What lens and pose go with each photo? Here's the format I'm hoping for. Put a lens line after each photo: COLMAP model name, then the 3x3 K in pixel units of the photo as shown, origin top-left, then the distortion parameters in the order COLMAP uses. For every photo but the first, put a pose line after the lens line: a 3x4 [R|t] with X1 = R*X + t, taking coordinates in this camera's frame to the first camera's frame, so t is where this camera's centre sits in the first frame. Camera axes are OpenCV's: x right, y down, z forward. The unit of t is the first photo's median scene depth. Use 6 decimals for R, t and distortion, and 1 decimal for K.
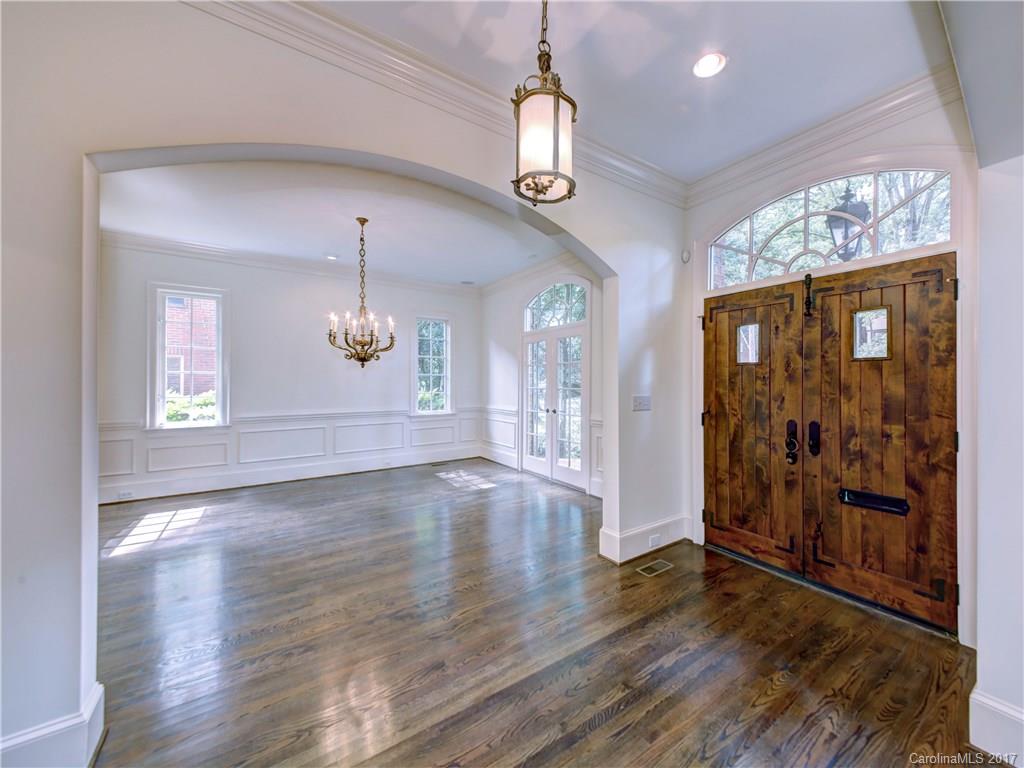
lens RADIAL K [[399.5, 0, 550.4], [0, 399.5, 381.6], [0, 0, 1]] dist [0.012669, -0.001600]
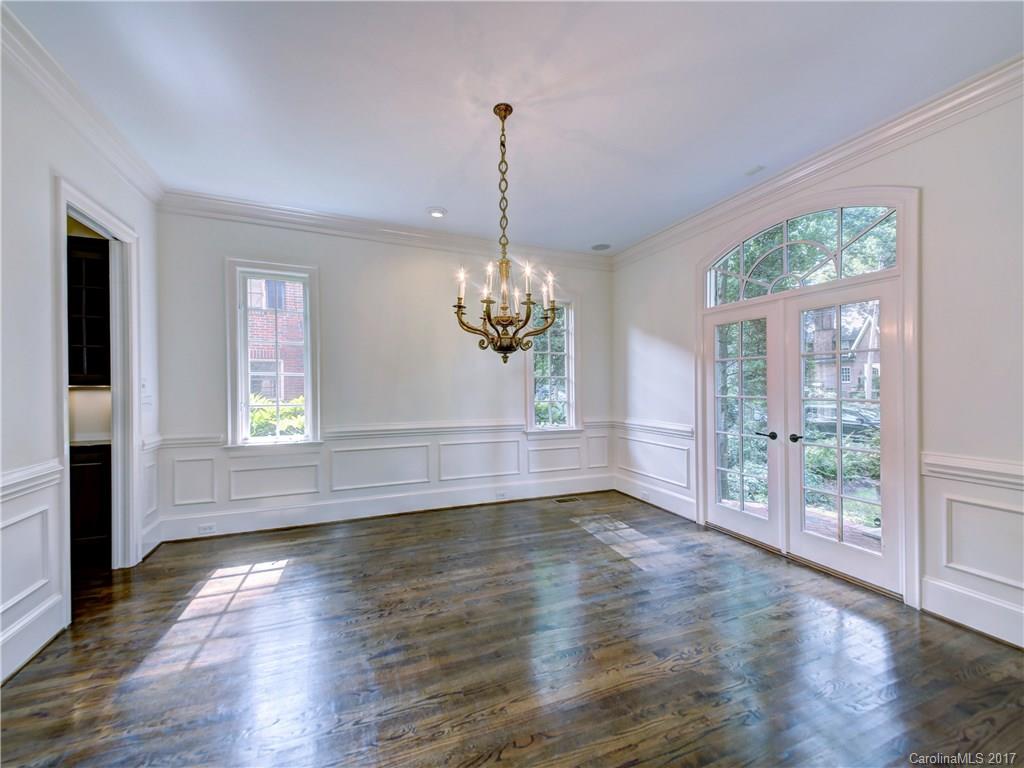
lens RADIAL K [[399.5, 0, 516.8], [0, 399.5, 396.2], [0, 0, 1]] dist [0.012669, -0.001600]
pose [[0.972908, 0.007964, -0.231056, -0.375838], [-0.002115, 0.999671, 0.025551, -0.001074], [0.231183, -0.024371, 0.972605, 0.514489]]
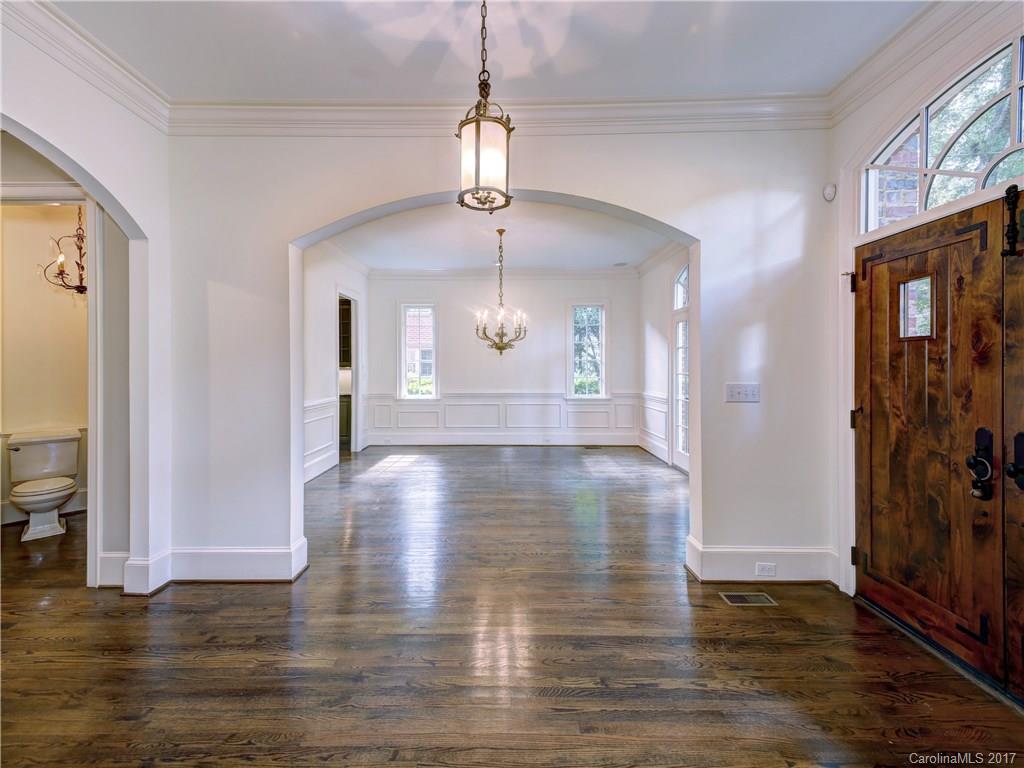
lens RADIAL K [[424.0, 0, 505.8], [0, 424.0, 370.8], [0, 0, 1]] dist [0.003031, -0.001813]
pose [[0.789658, 0.002879, -0.613541, 0.363184], [0.003661, 0.999949, 0.009405, -0.000821], [0.613537, -0.009673, 0.789607, 0.034036]]
